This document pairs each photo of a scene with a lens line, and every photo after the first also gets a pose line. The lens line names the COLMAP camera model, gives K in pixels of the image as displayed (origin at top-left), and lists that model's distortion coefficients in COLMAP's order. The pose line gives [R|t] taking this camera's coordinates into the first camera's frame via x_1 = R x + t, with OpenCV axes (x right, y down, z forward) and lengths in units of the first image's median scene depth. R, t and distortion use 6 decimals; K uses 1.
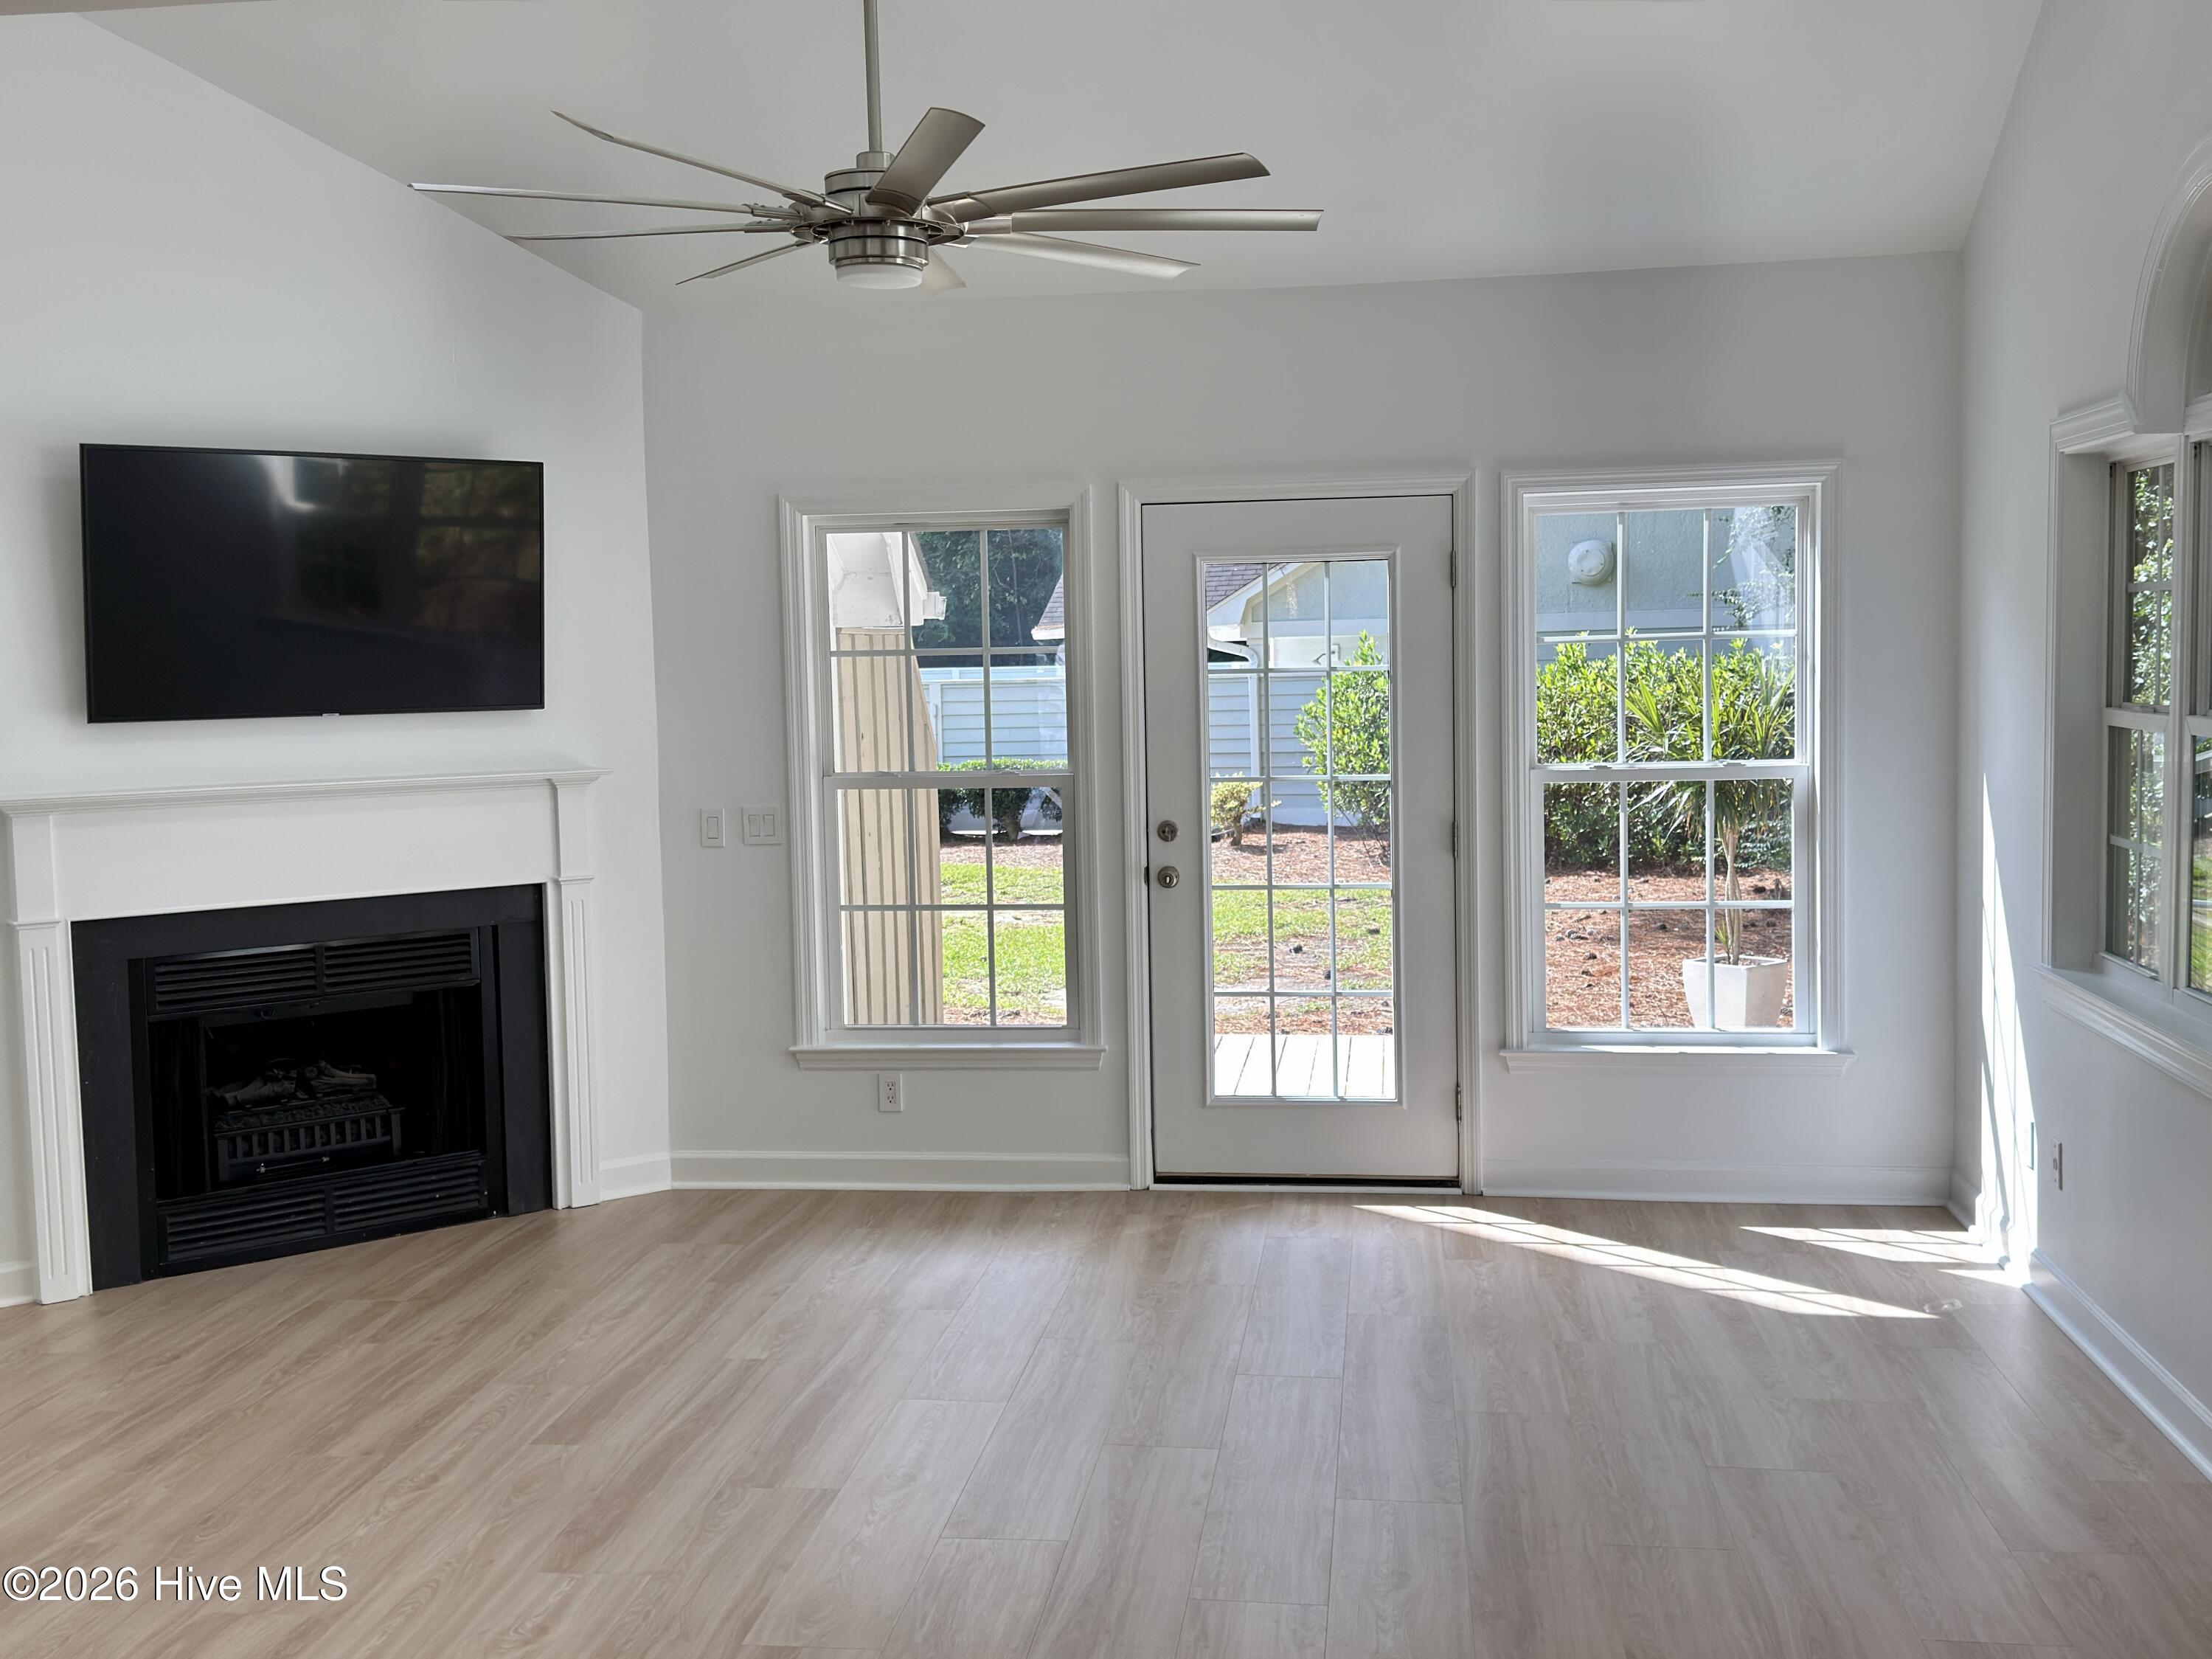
lens RADIAL K [[2327.0, 0, 1093.3], [0, 2327.0, 832.9], [0, 0, 1]] dist [0.065774, 0.000000]
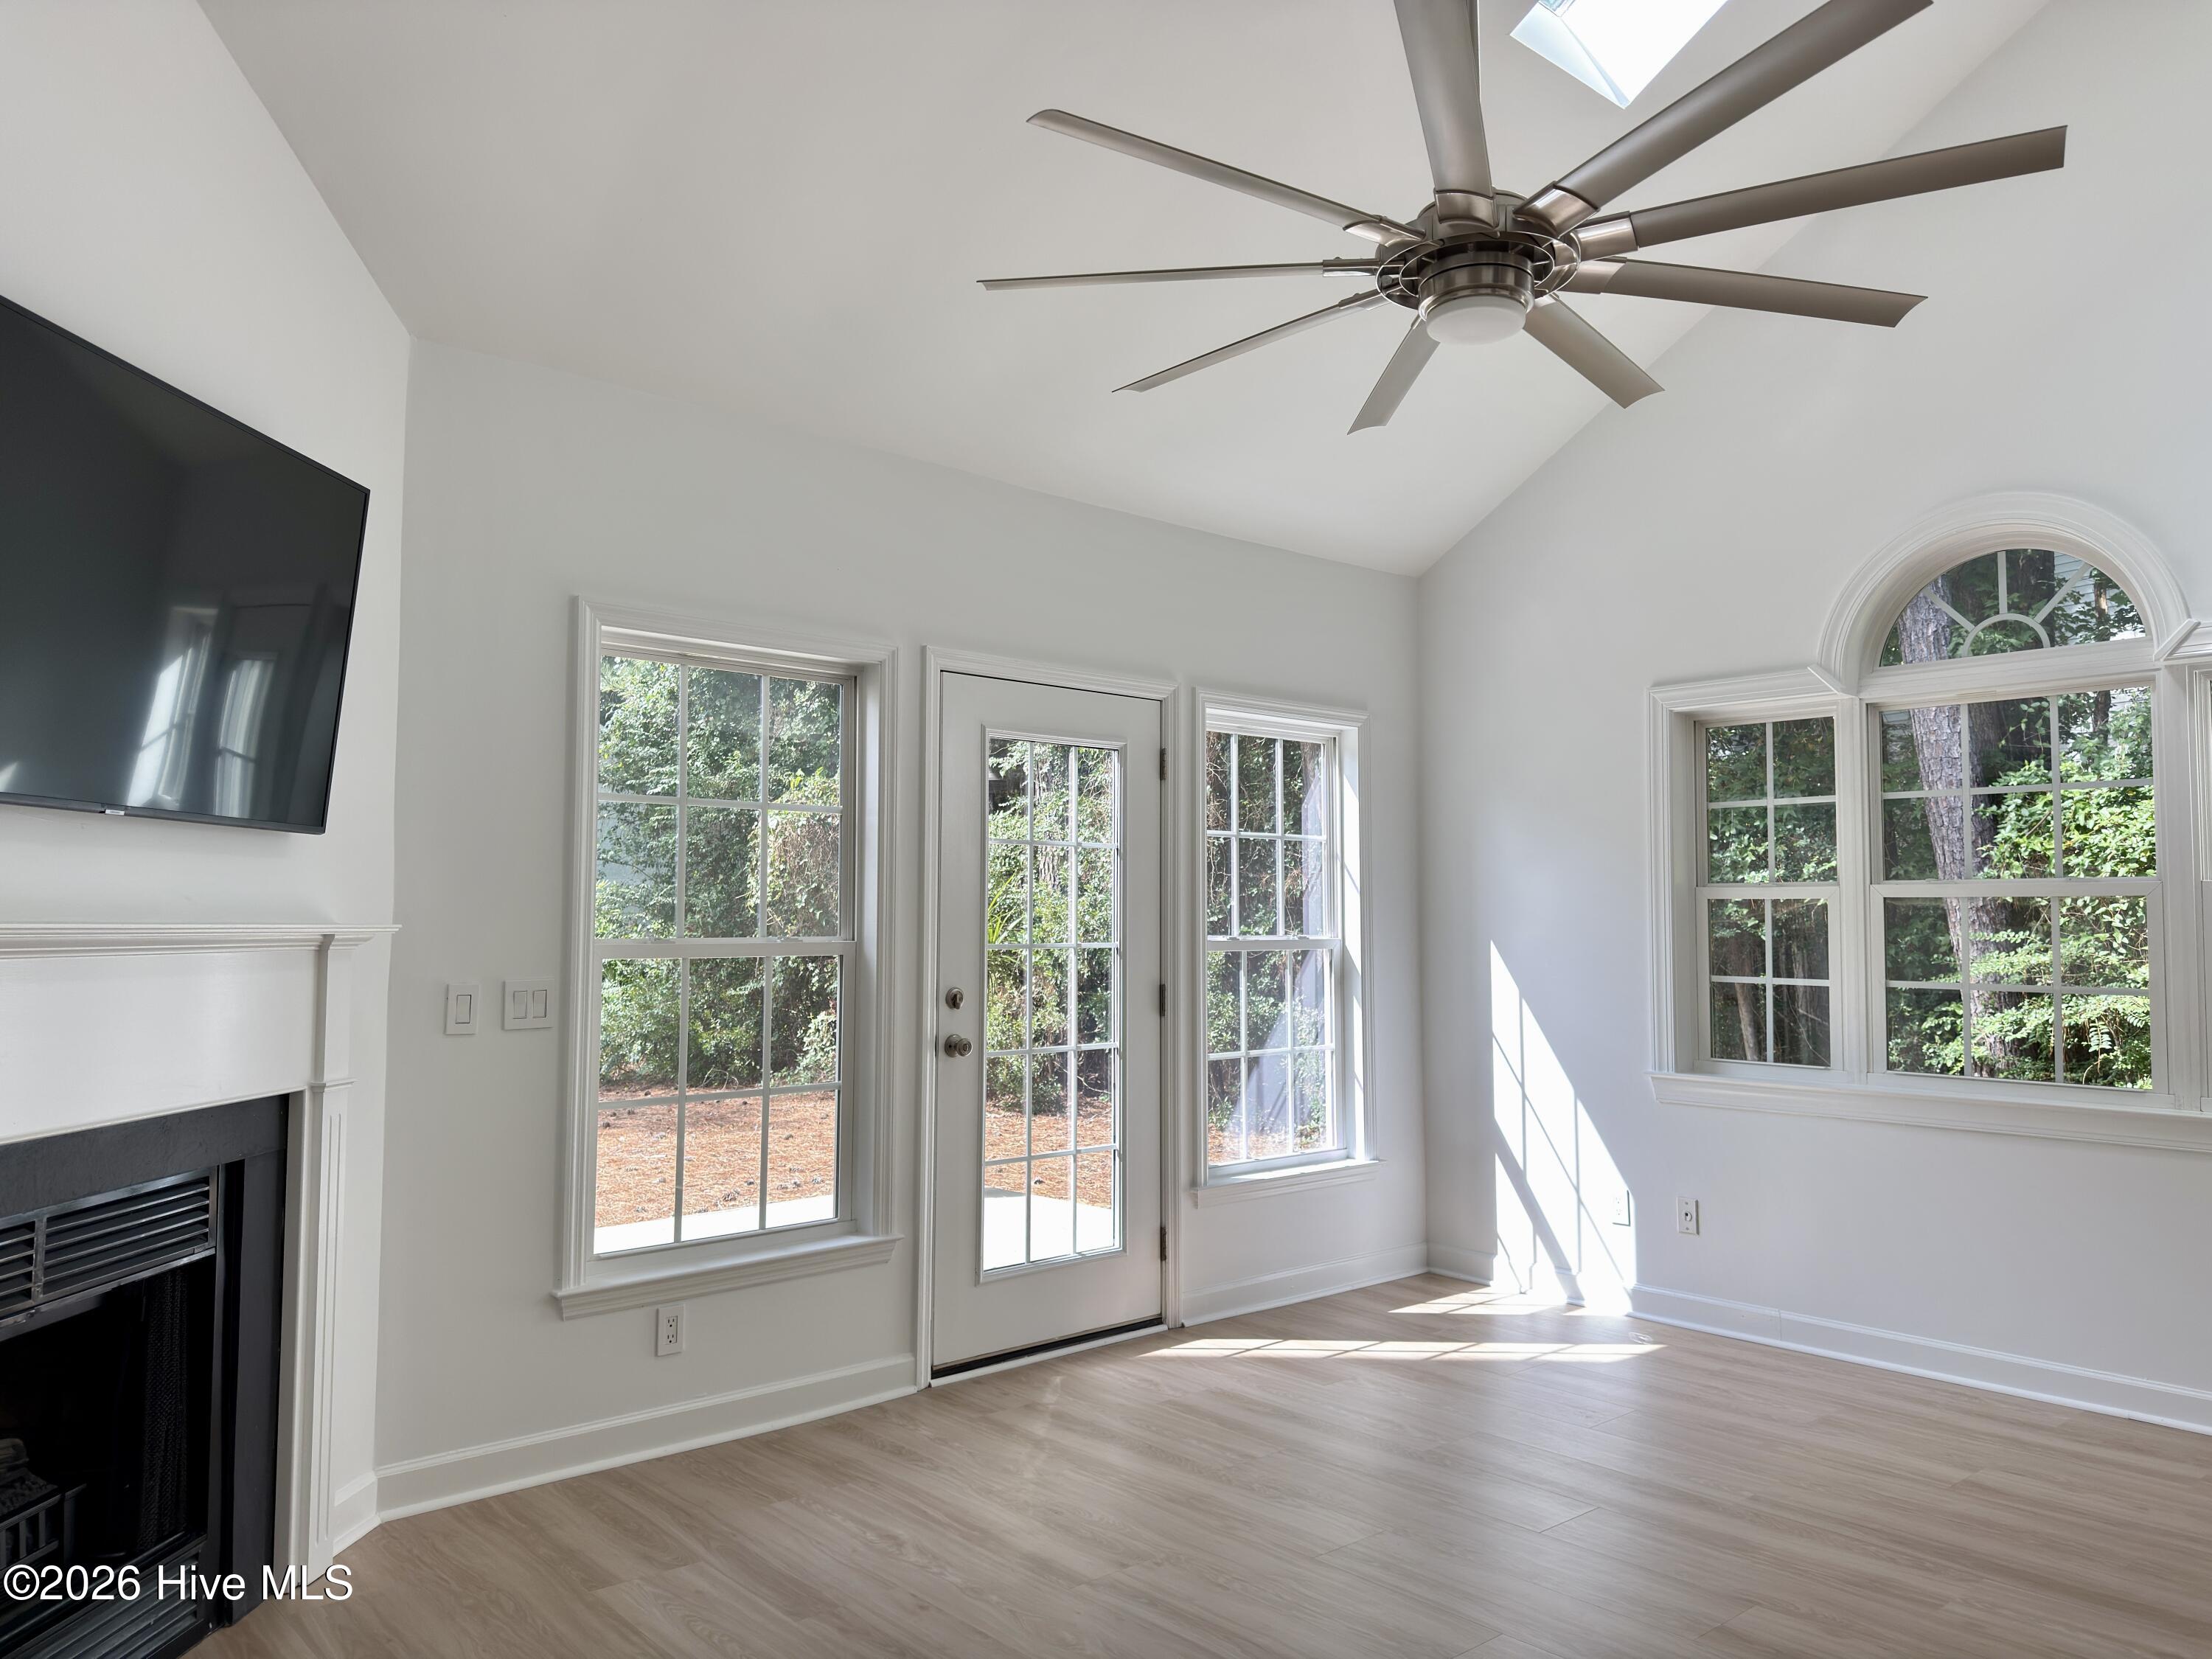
lens RADIAL K [[1560.8, 0, 1093.5], [0, 1560.8, 830.3], [0, 0, 1]] dist [0.040399, -0.054408]
pose [[0.651759, 0.066540, 0.755501, -0.447501], [0.044961, 0.991002, -0.126069, 0.014367], [-0.757092, 0.116135, 0.642903, 0.543177]]
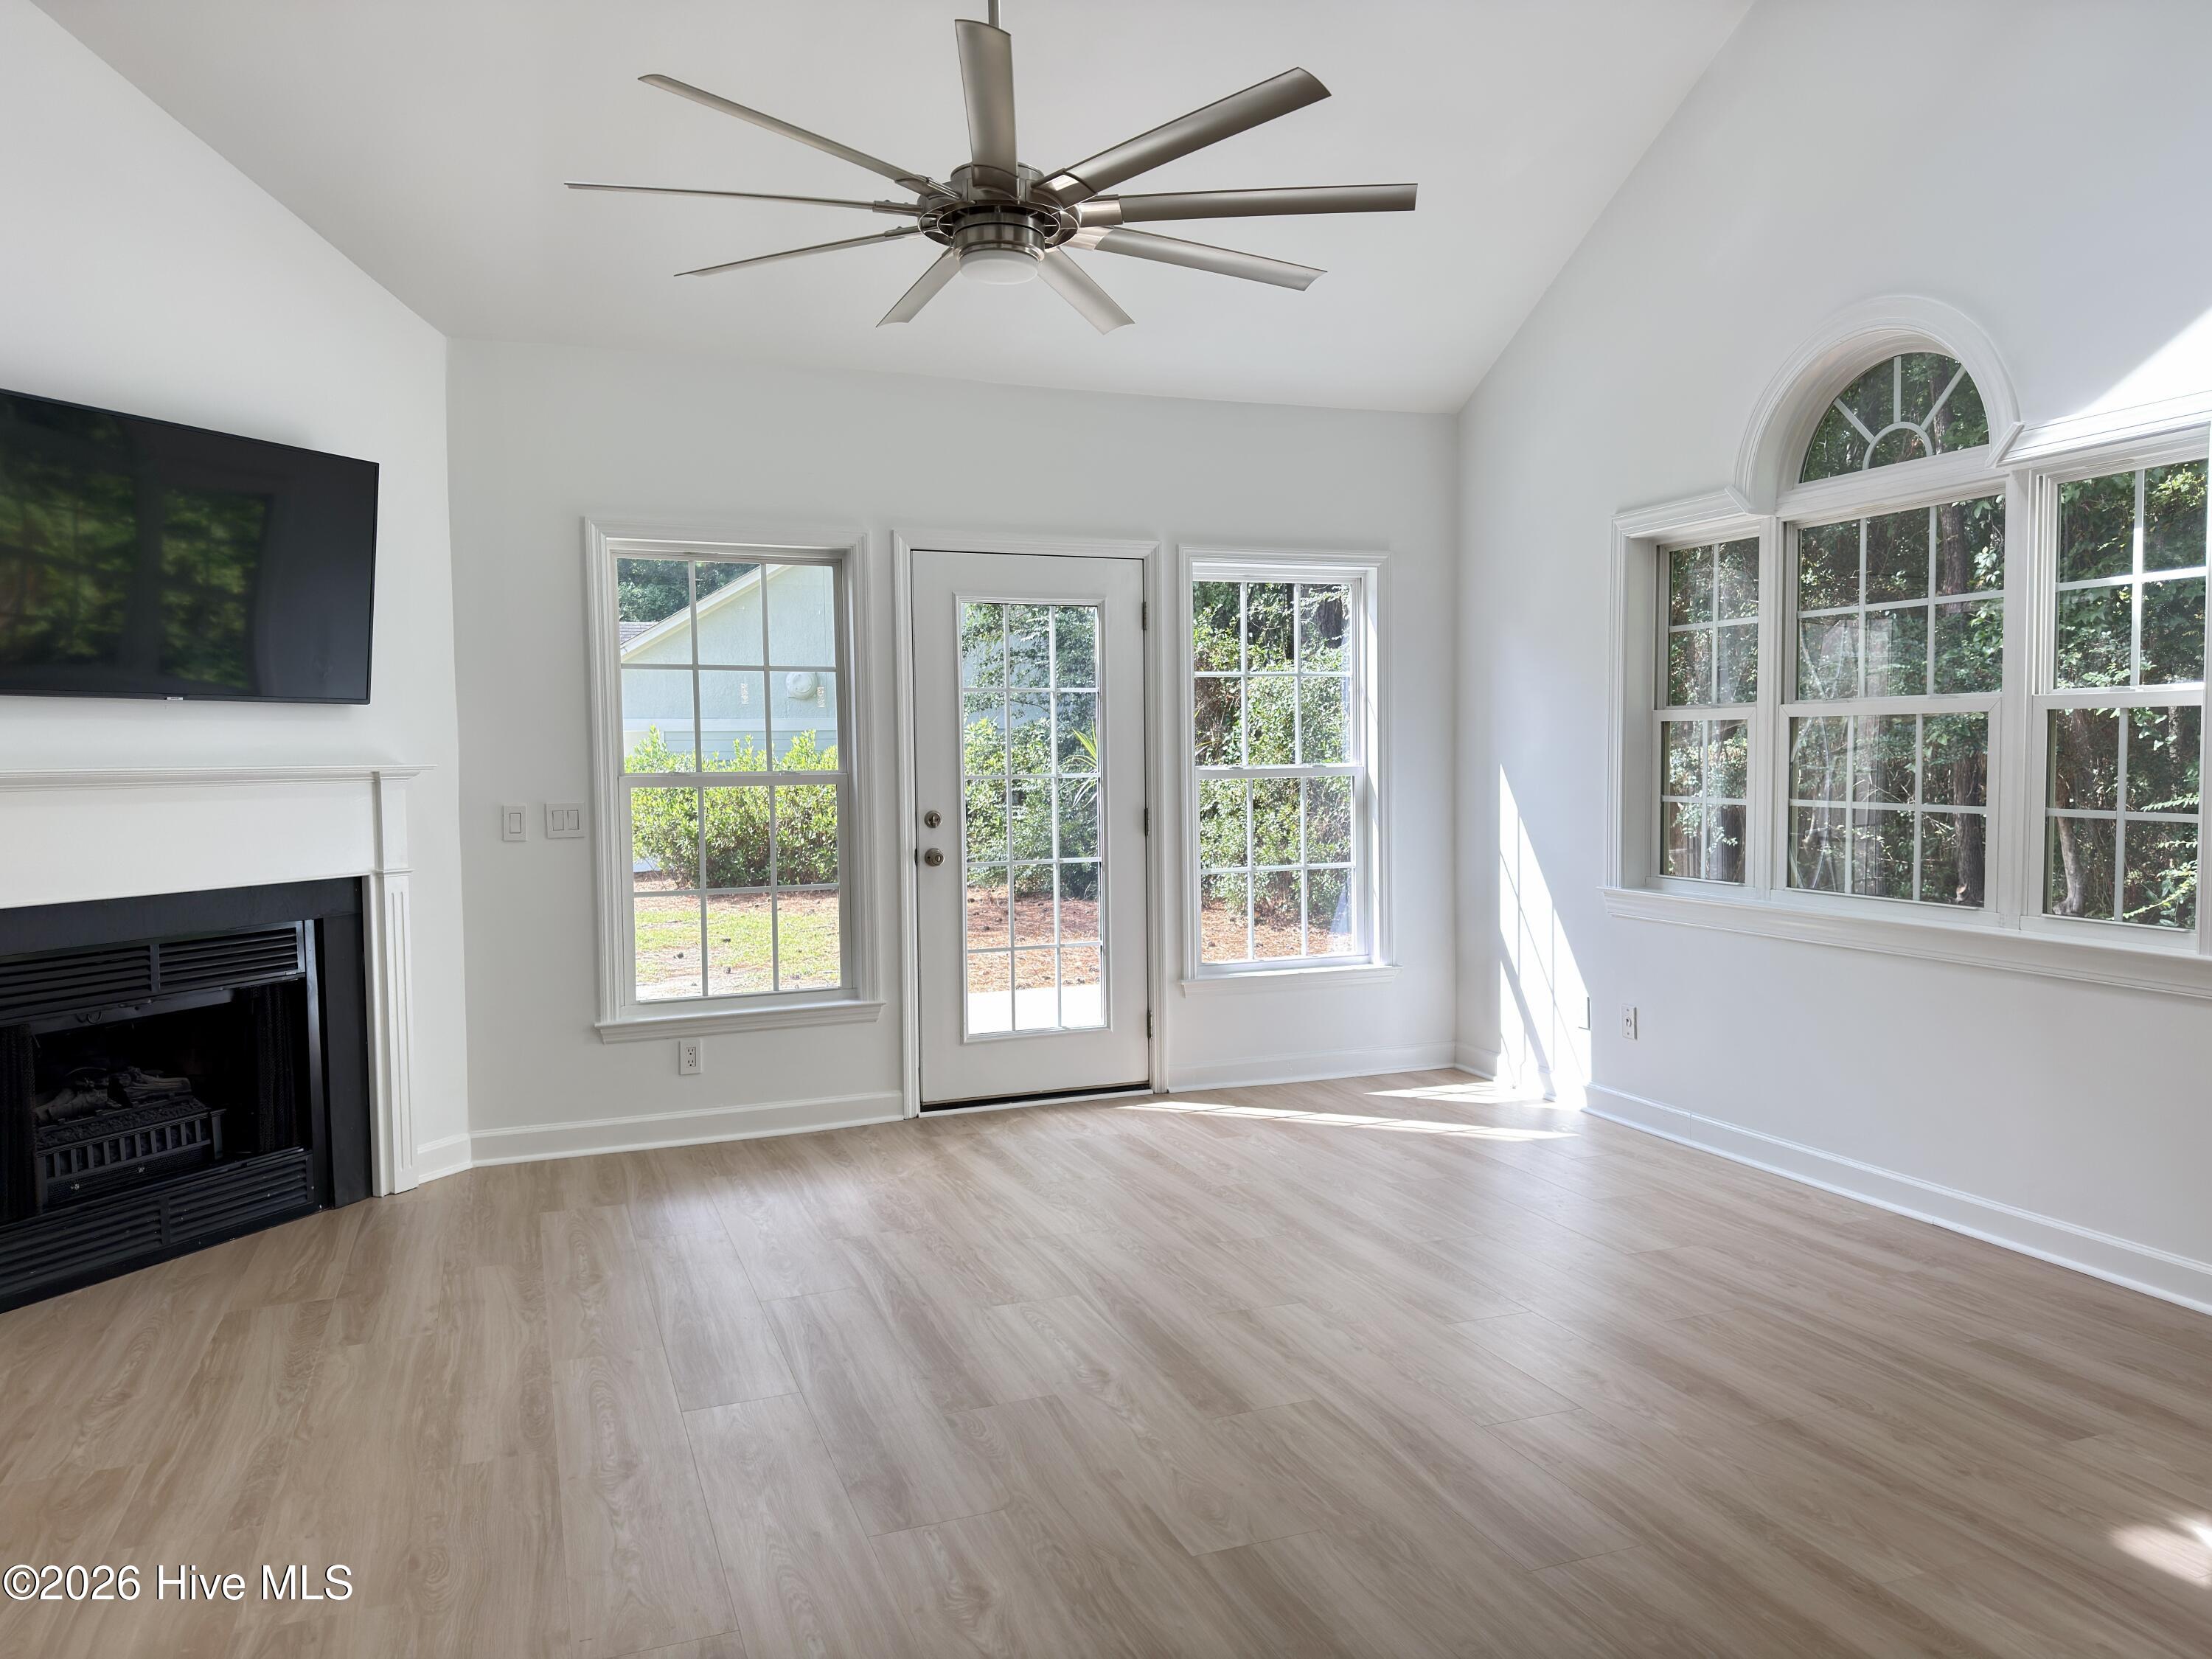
lens RADIAL K [[1560.8, 0, 1113.4], [0, 1560.8, 842.1], [0, 0, 1]] dist [0.040399, -0.054408]
pose [[0.876789, -0.018340, 0.480526, -0.287472], [0.033457, 0.999177, -0.022912, 0.034176], [-0.479711, 0.036166, 0.876681, 0.248600]]
